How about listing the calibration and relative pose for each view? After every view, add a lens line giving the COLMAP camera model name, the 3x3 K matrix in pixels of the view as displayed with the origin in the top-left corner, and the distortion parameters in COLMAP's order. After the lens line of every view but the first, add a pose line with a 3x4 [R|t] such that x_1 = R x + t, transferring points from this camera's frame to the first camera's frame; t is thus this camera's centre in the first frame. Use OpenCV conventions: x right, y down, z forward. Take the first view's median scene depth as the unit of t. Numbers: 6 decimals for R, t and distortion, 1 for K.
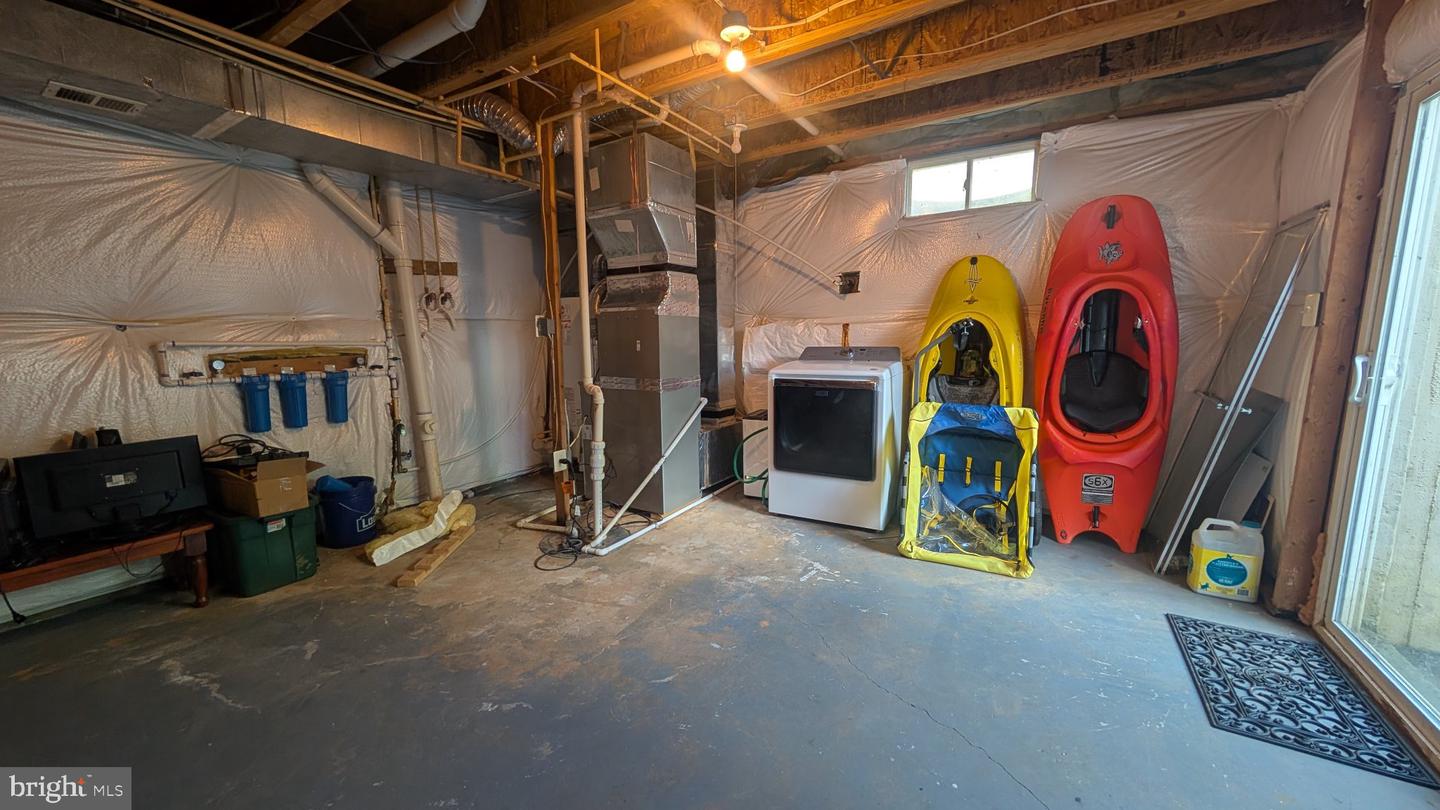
lens RADIAL K [[526.1, 0, 715.9], [0, 526.1, 408.2], [0, 0, 1]] dist [0.000114, -0.000242]
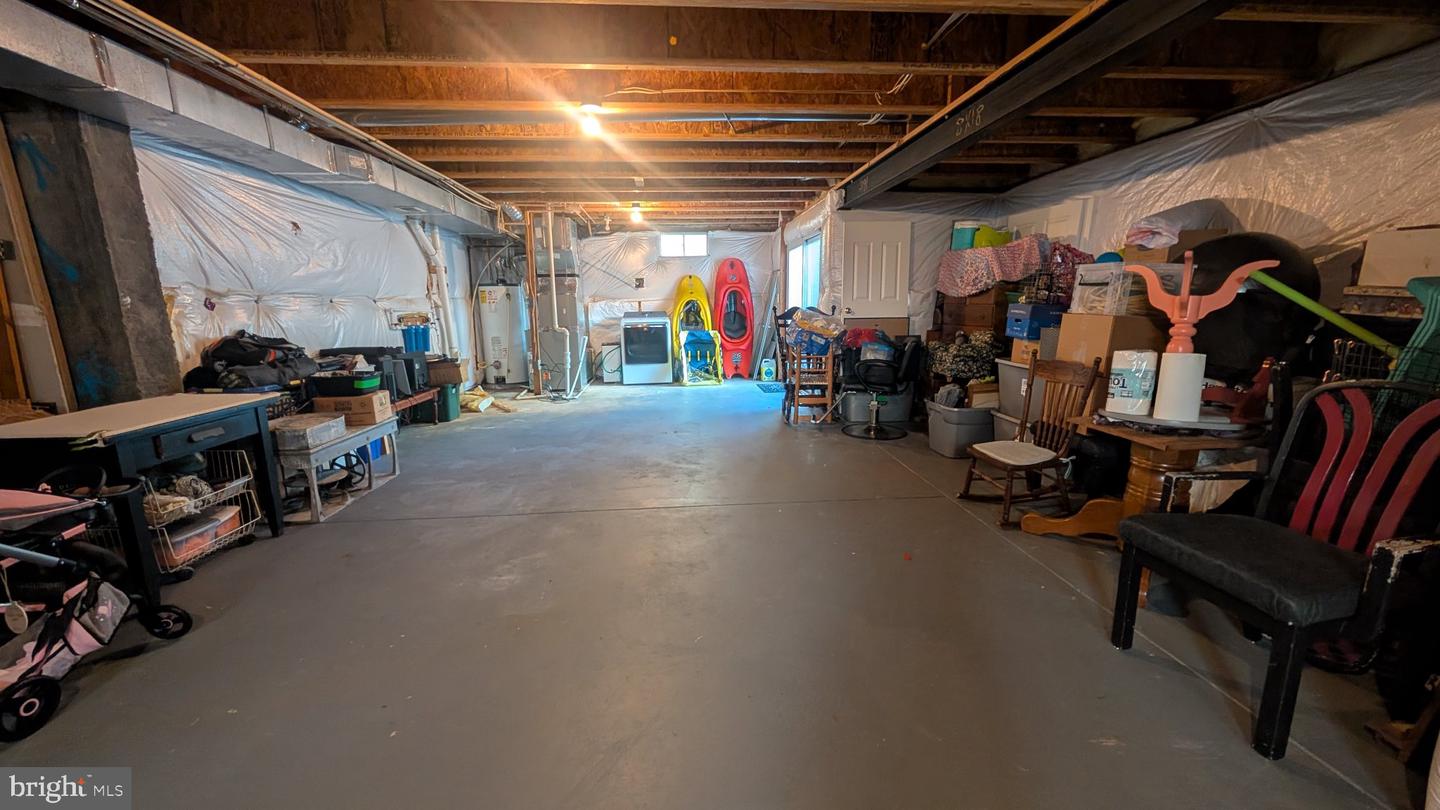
lens RADIAL K [[526.1, 0, 715.9], [0, 526.1, 408.2], [0, 0, 1]] dist [0.000114, -0.000242]
pose [[0.806934, -0.116428, 0.579052, -1.040415], [0.092000, 0.993189, 0.071491, 0.198390], [-0.583432, -0.004415, 0.812150, -1.246616]]
